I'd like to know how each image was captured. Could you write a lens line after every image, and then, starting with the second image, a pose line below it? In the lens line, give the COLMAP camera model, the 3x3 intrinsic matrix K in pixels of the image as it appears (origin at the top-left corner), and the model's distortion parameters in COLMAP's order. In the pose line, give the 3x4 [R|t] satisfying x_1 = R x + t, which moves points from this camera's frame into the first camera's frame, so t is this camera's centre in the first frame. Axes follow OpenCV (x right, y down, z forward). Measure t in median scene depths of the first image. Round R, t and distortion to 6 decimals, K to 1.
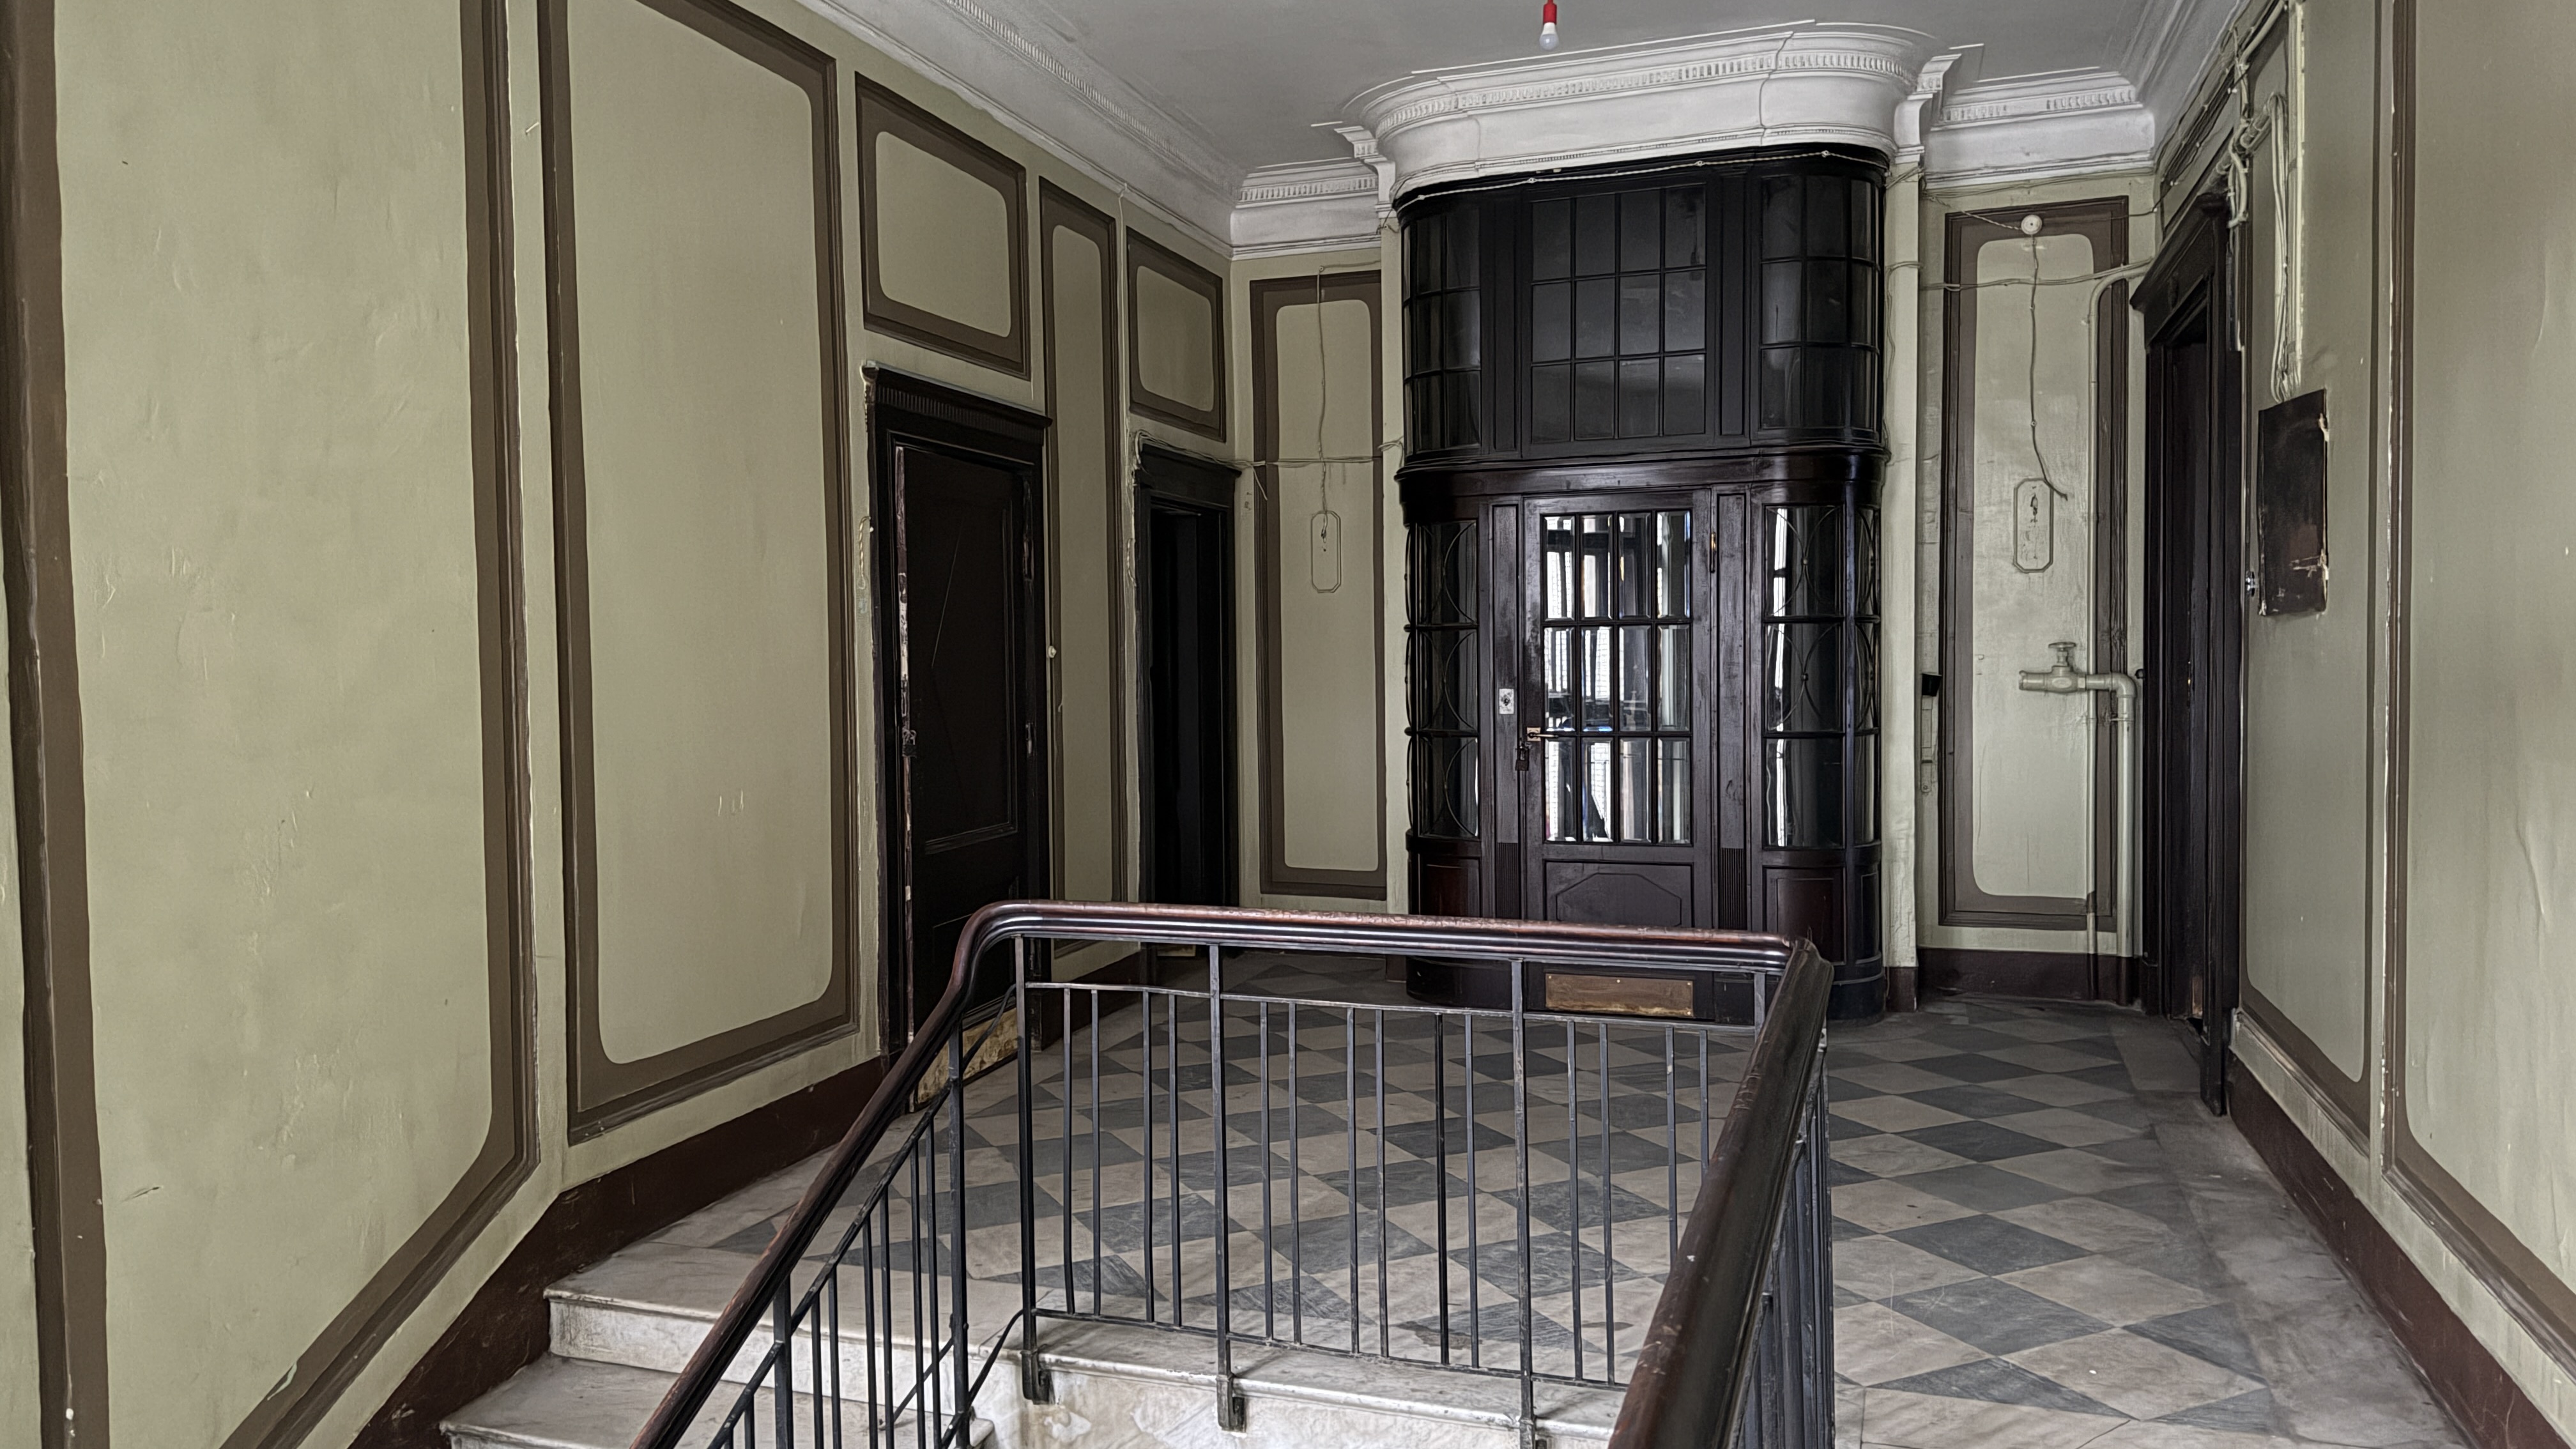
lens RADIAL K [[1822.3, 0, 1288.0], [0, 1822.3, 724.5], [0, 0, 1]] dist [0.079260, -0.001257]
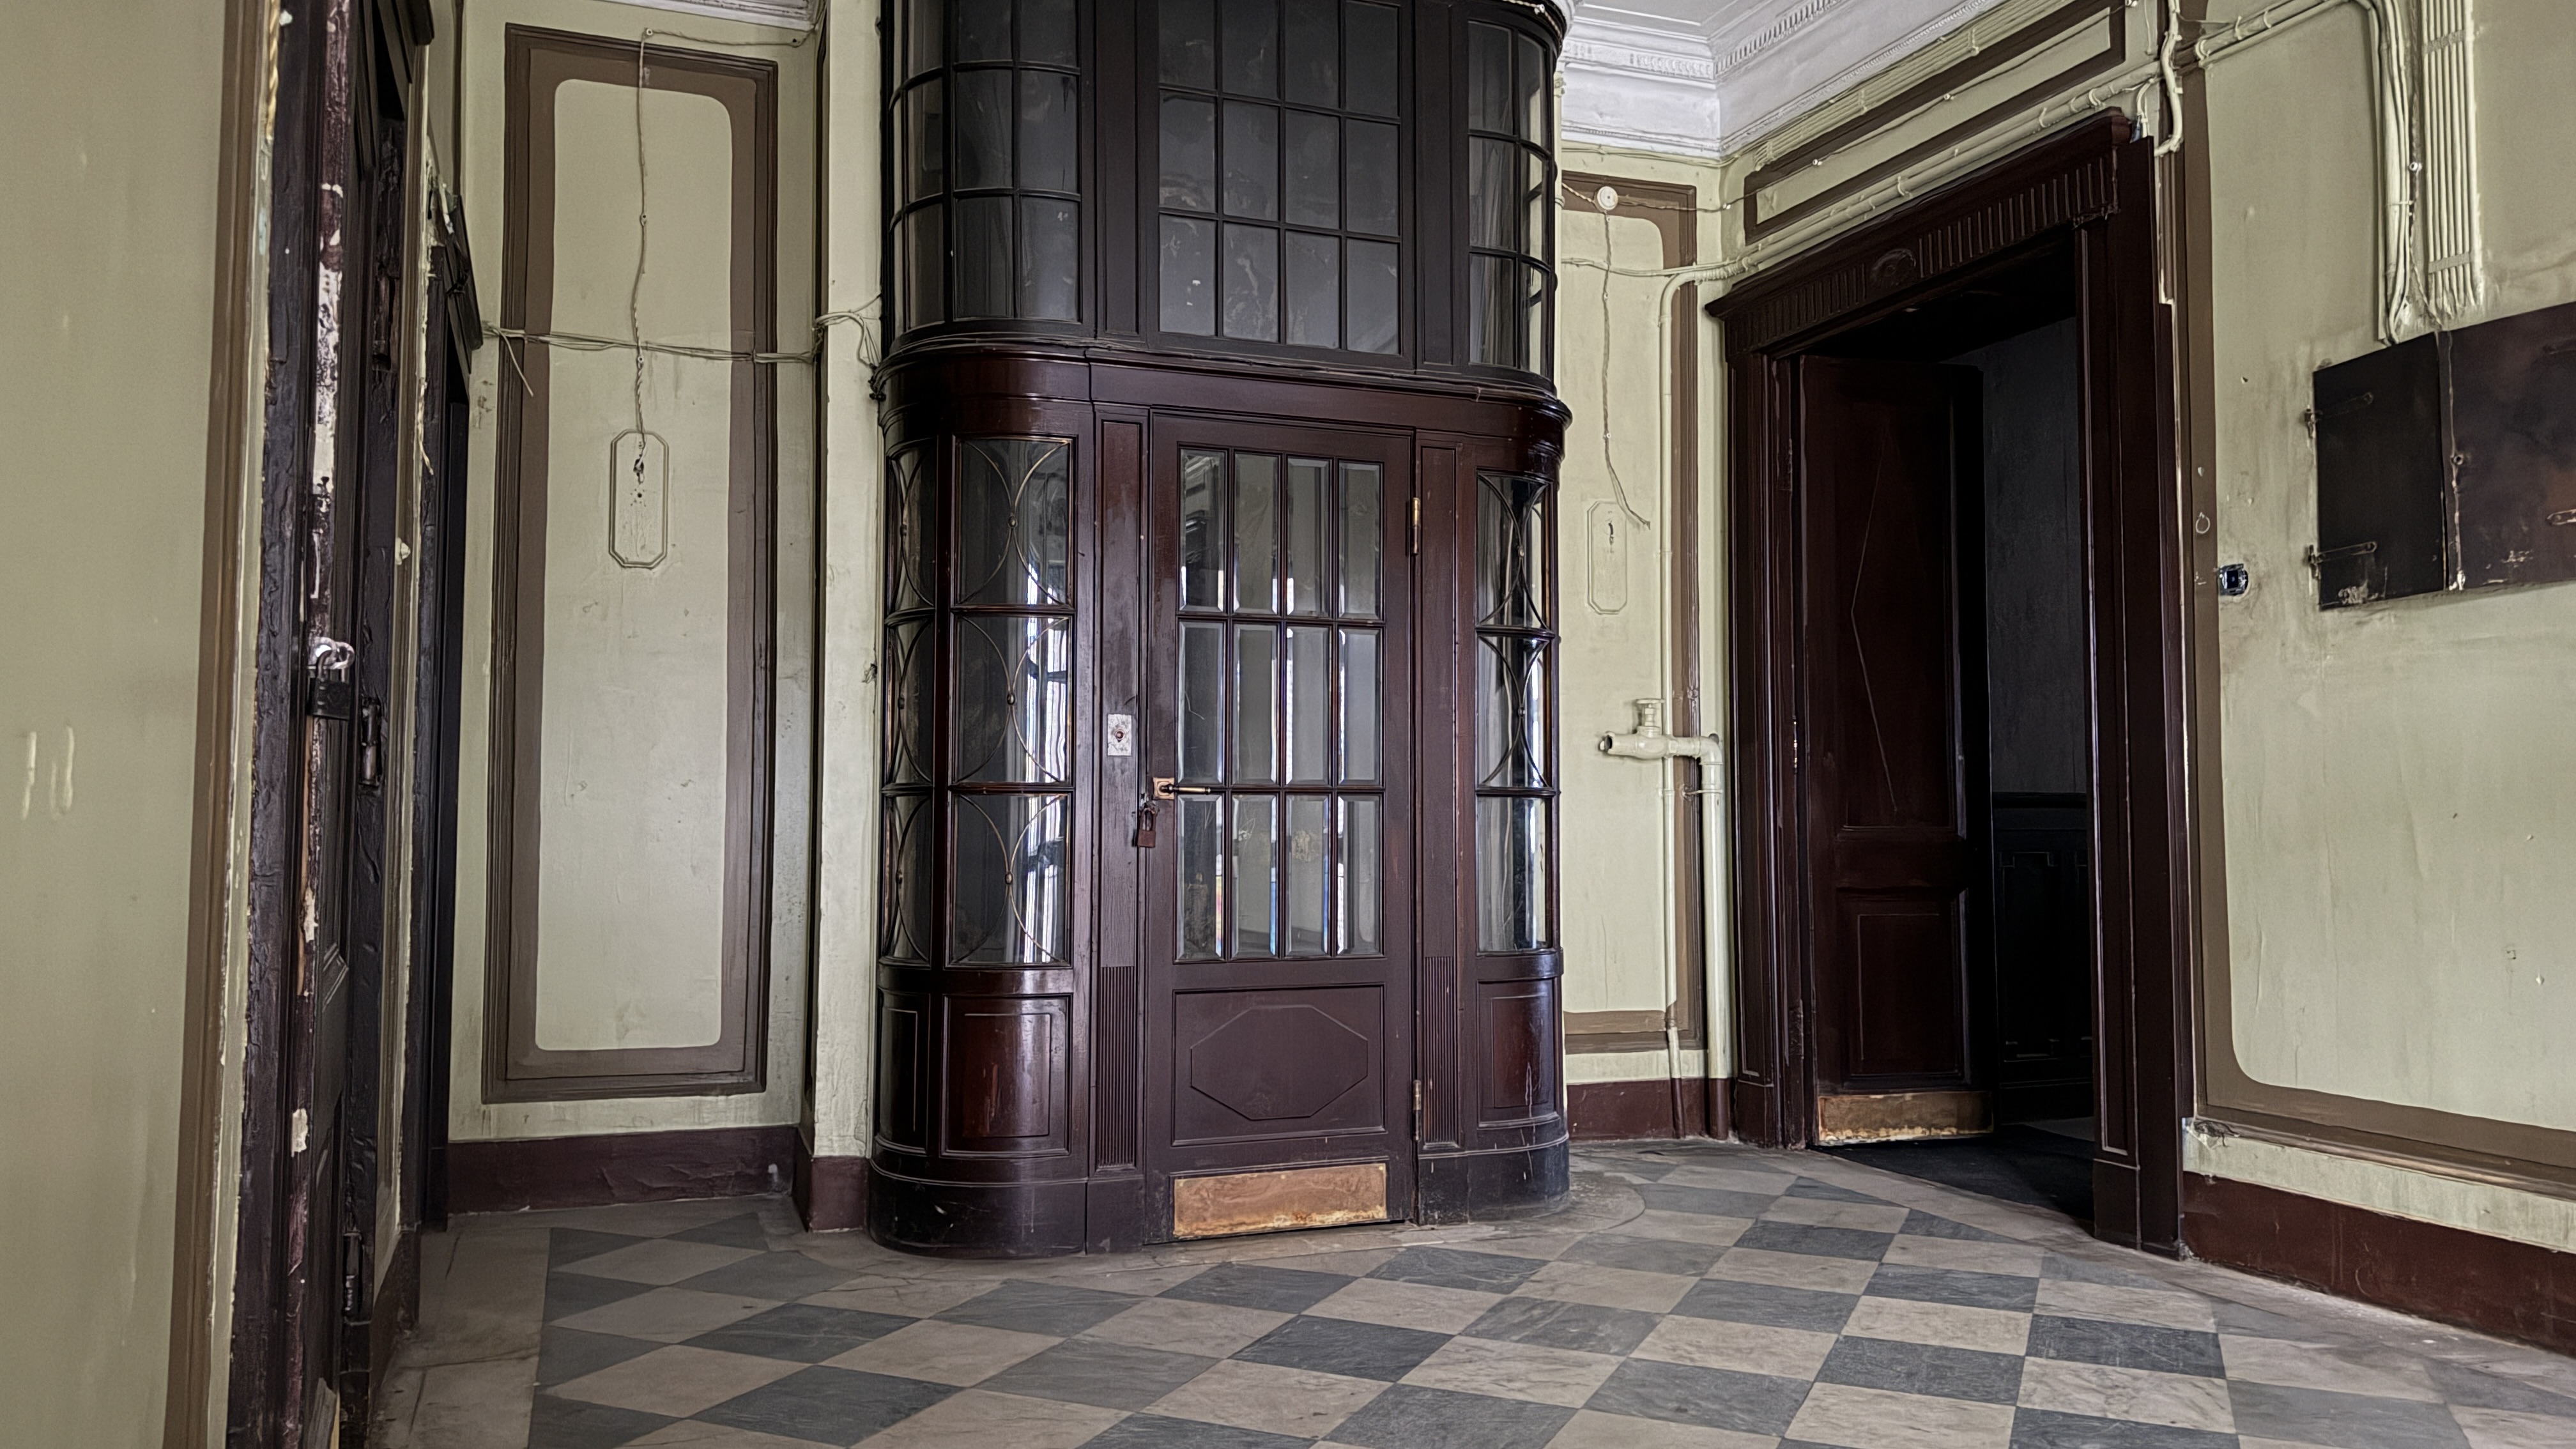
lens RADIAL K [[1822.3, 0, 1288.0], [0, 1822.3, 724.5], [0, 0, 1]] dist [0.079260, -0.001257]
pose [[0.768554, 0.048772, 0.637923, -0.228425], [0.014023, 0.995566, -0.093010, 0.041549], [-0.639631, 0.080429, 0.764463, 0.485566]]
